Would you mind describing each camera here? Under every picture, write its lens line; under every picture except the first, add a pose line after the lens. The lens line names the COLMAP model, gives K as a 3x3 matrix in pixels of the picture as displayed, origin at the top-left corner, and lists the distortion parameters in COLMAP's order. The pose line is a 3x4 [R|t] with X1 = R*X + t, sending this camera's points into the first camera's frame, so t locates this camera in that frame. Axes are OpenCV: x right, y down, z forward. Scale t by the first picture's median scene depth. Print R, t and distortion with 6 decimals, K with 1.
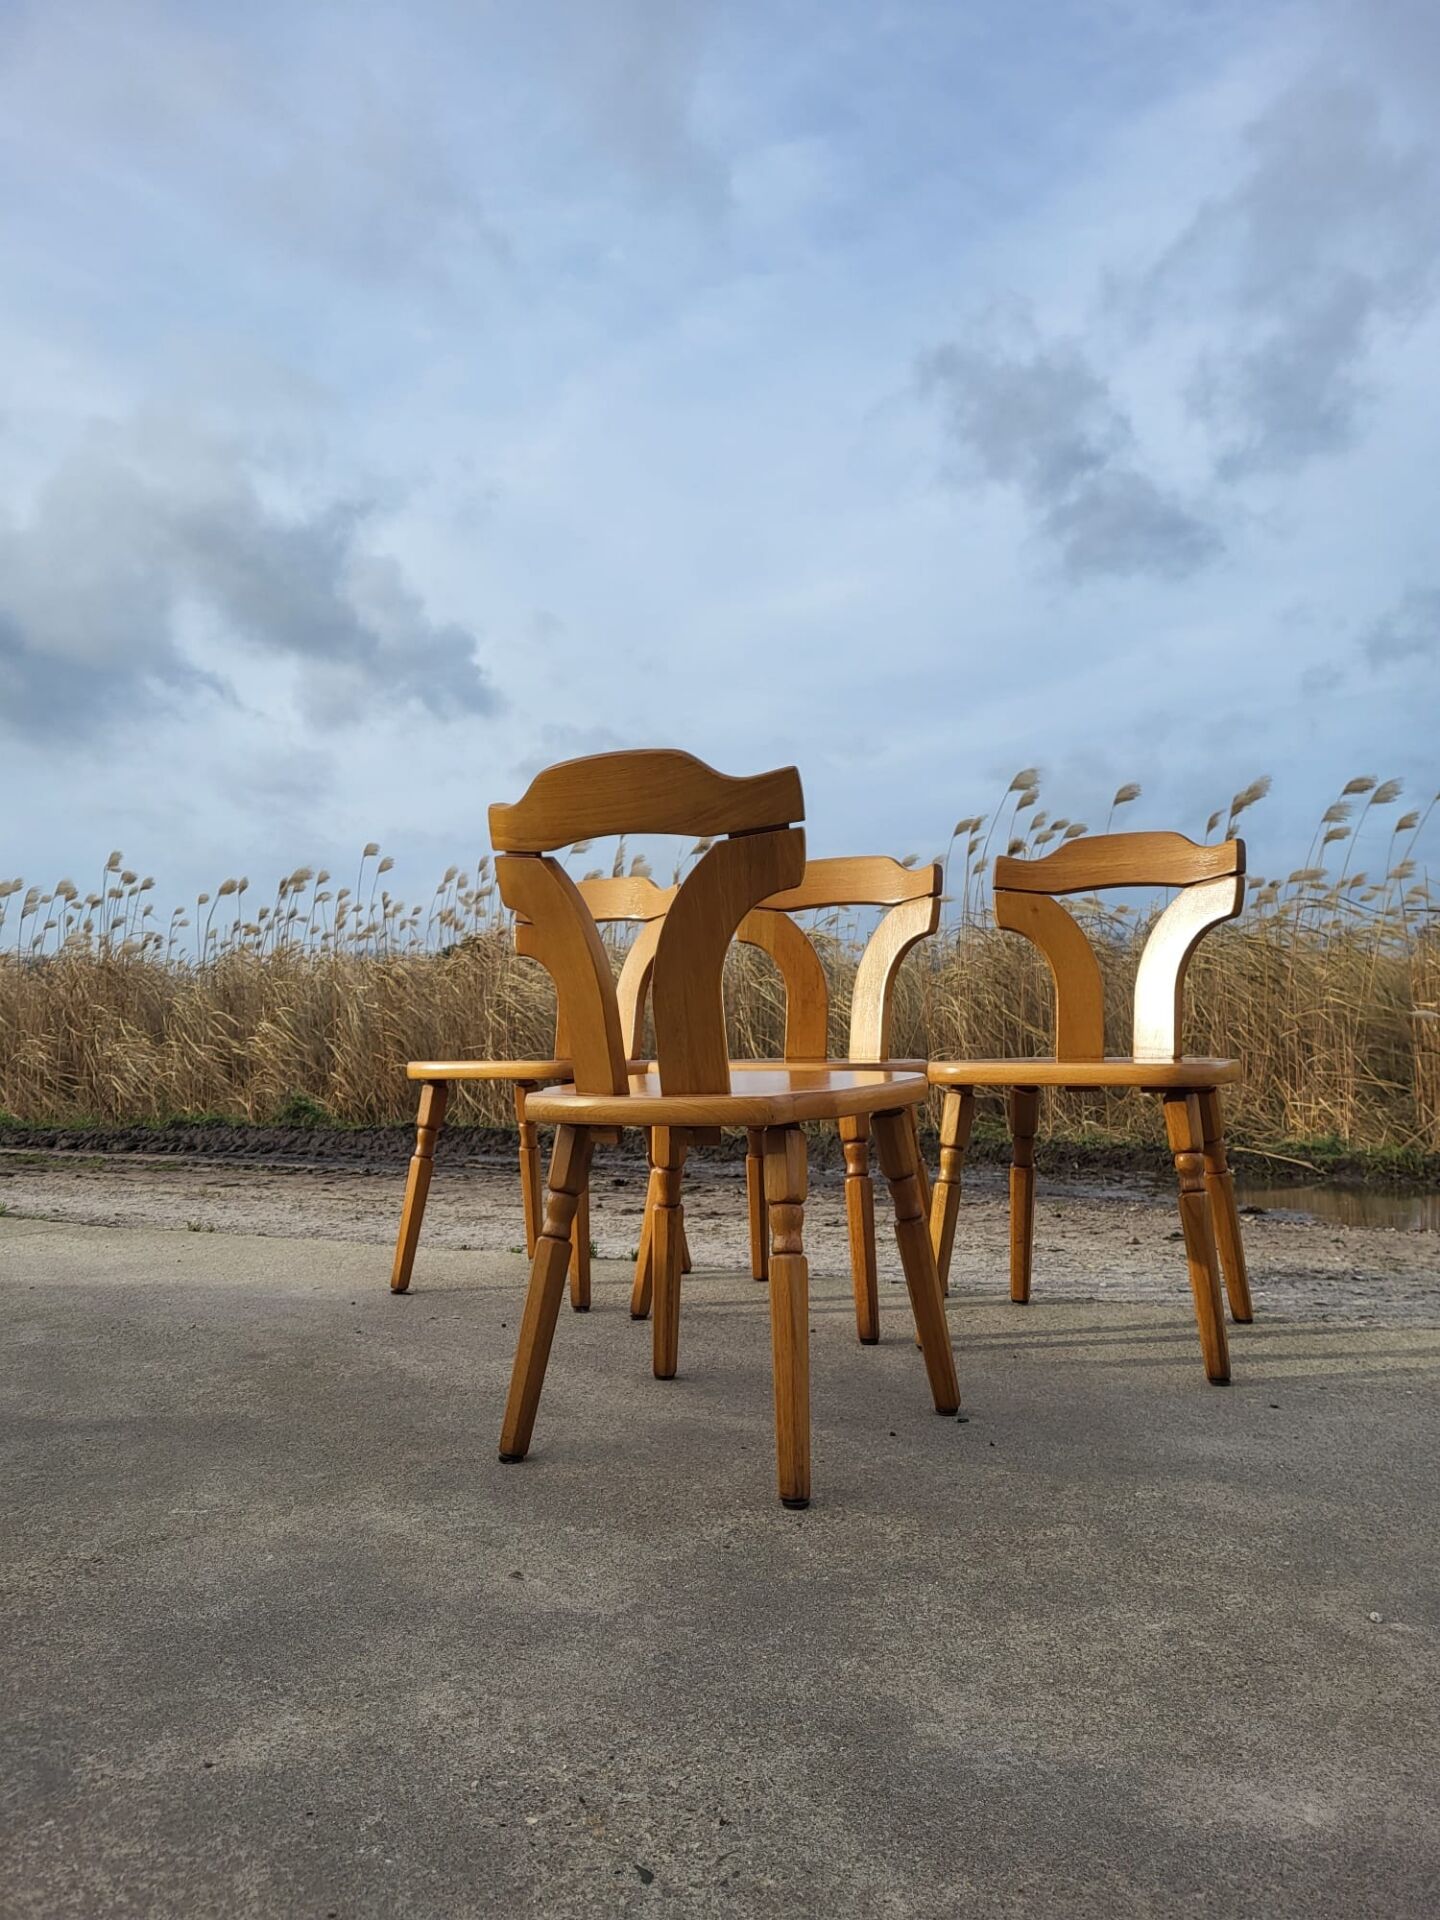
lens RADIAL K [[1449.4, 0, 705.8], [0, 1449.4, 992.3], [0, 0, 1]] dist [0.068584, -0.050588]
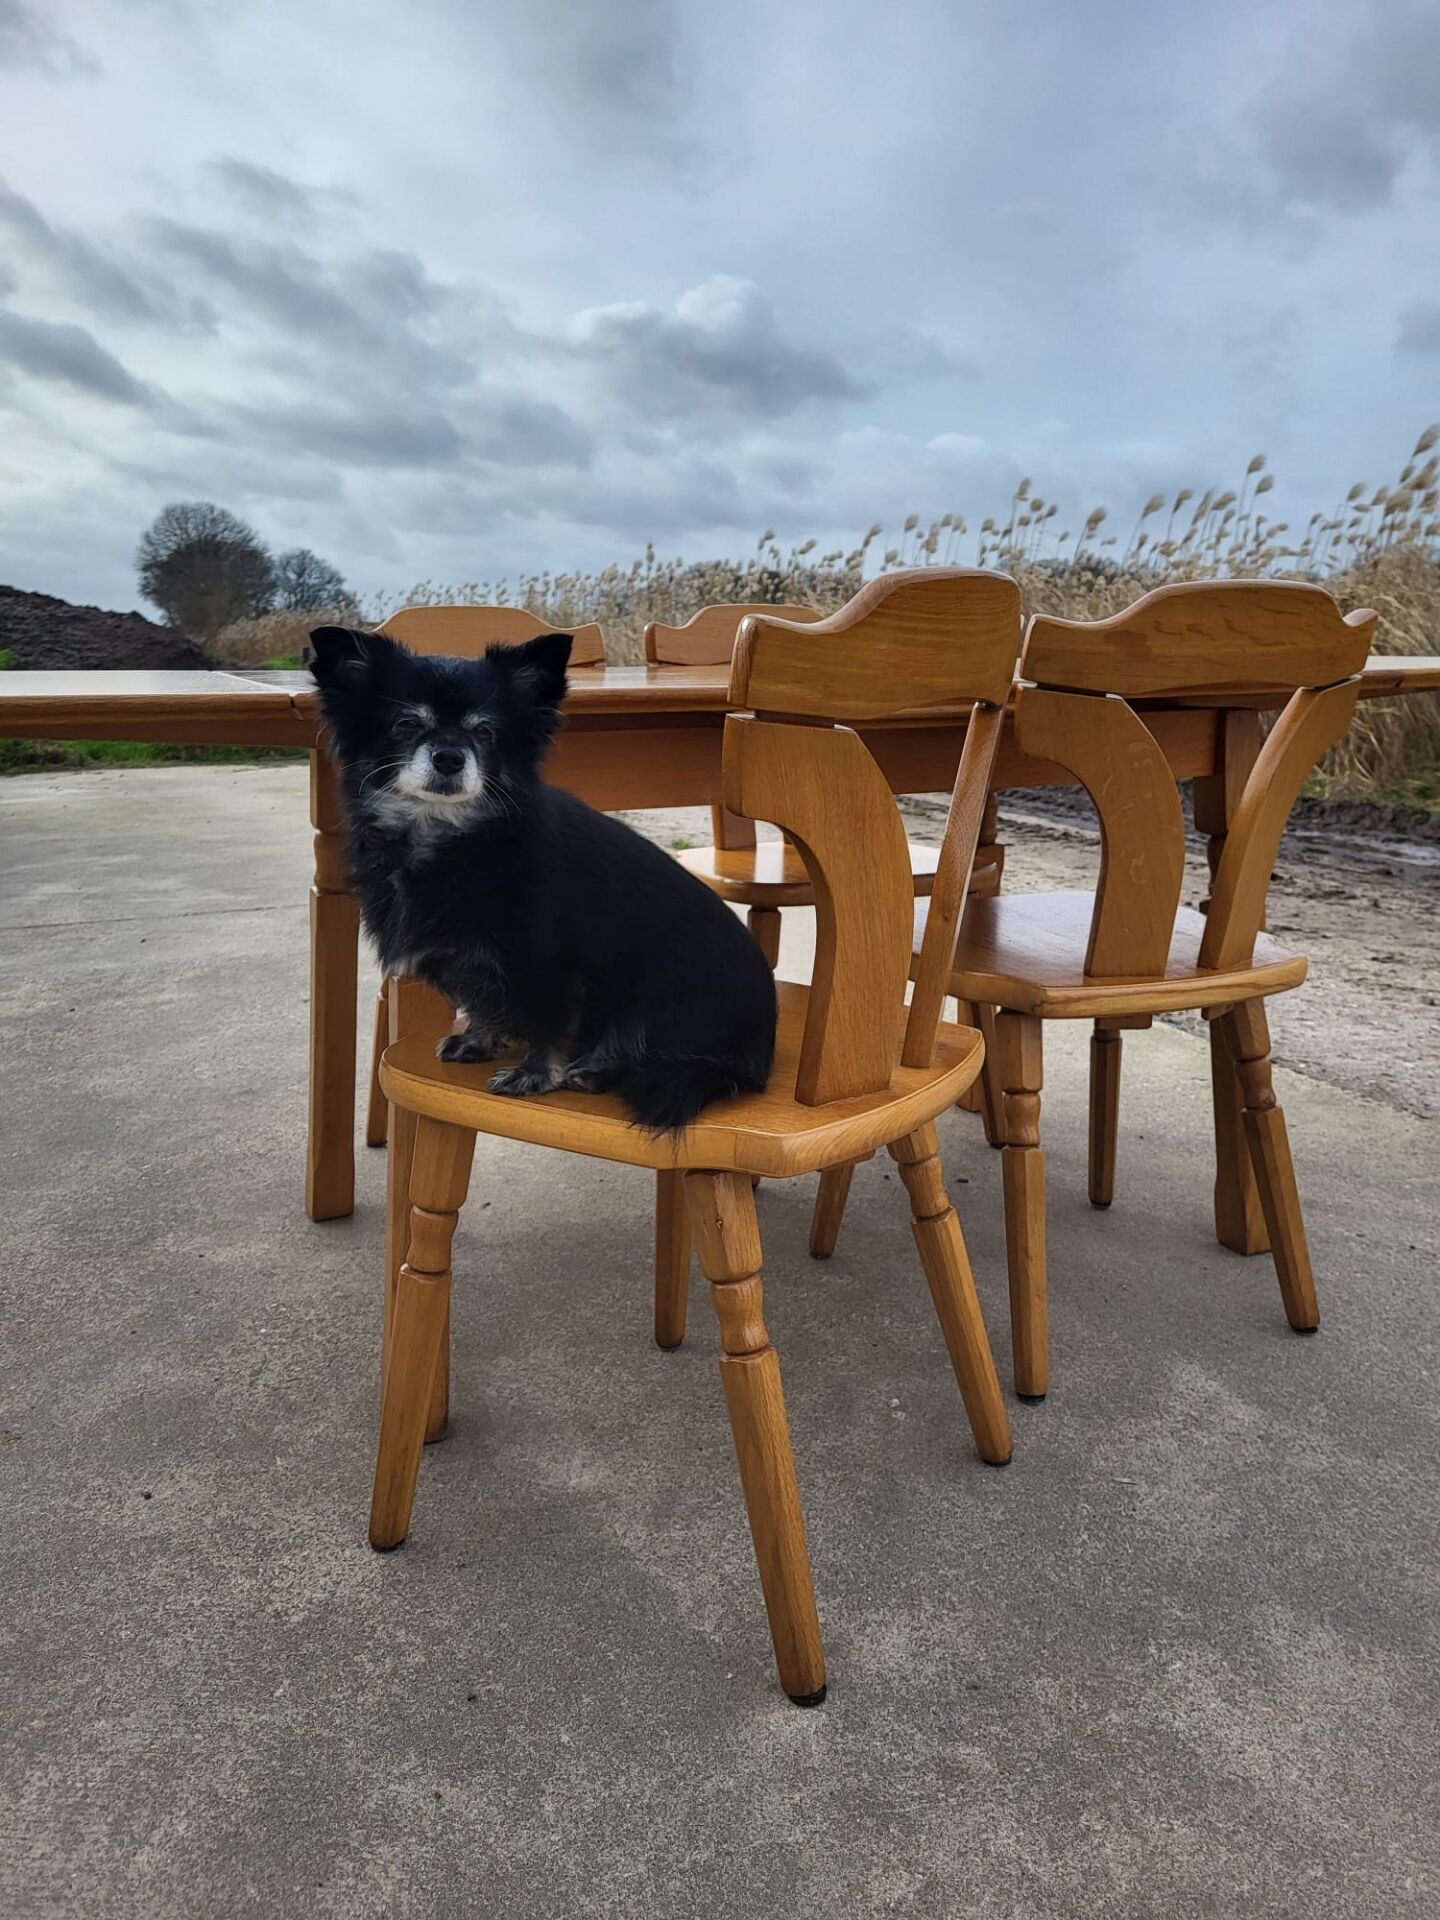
lens RADIAL K [[1449.4, 0, 733.1], [0, 1449.4, 983.1], [0, 0, 1]] dist [0.068584, -0.050588]
pose [[0.803602, 0.156460, -0.574233, 1.131874], [-0.003860, 0.966177, 0.257849, -0.257902], [0.595154, -0.204991, 0.777027, 0.059483]]
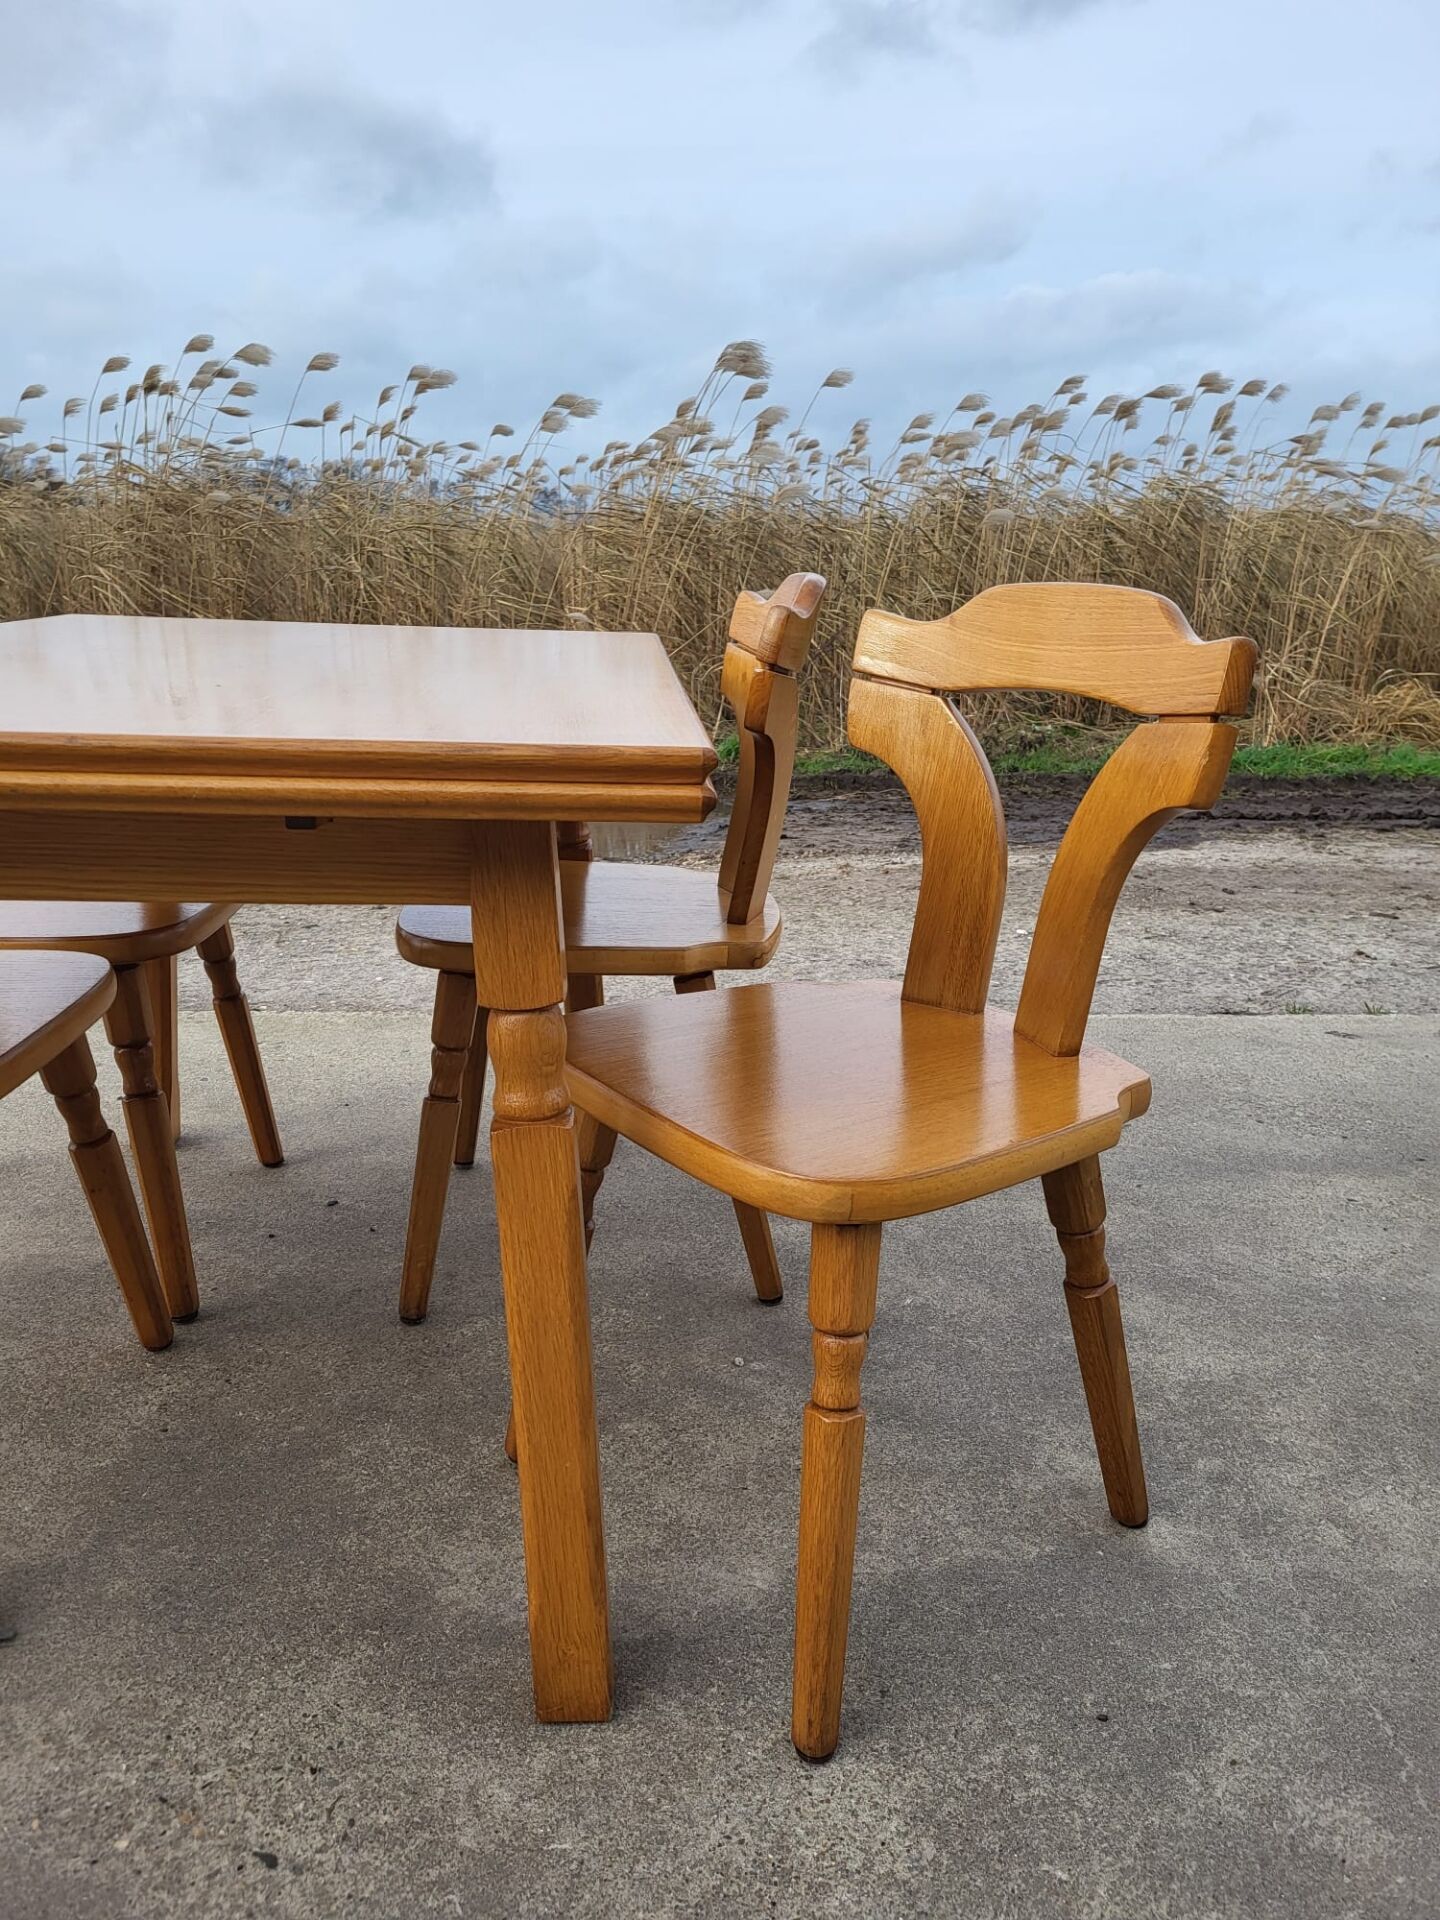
lens RADIAL K [[1449.4, 0, 730.5], [0, 1449.4, 978.4], [0, 0, 1]] dist [0.068584, -0.050588]
pose [[0.831525, -0.110812, 0.544322, -0.231589], [-0.055159, 0.958587, 0.279409, -0.282855], [-0.552742, -0.262360, 0.790977, 0.107895]]
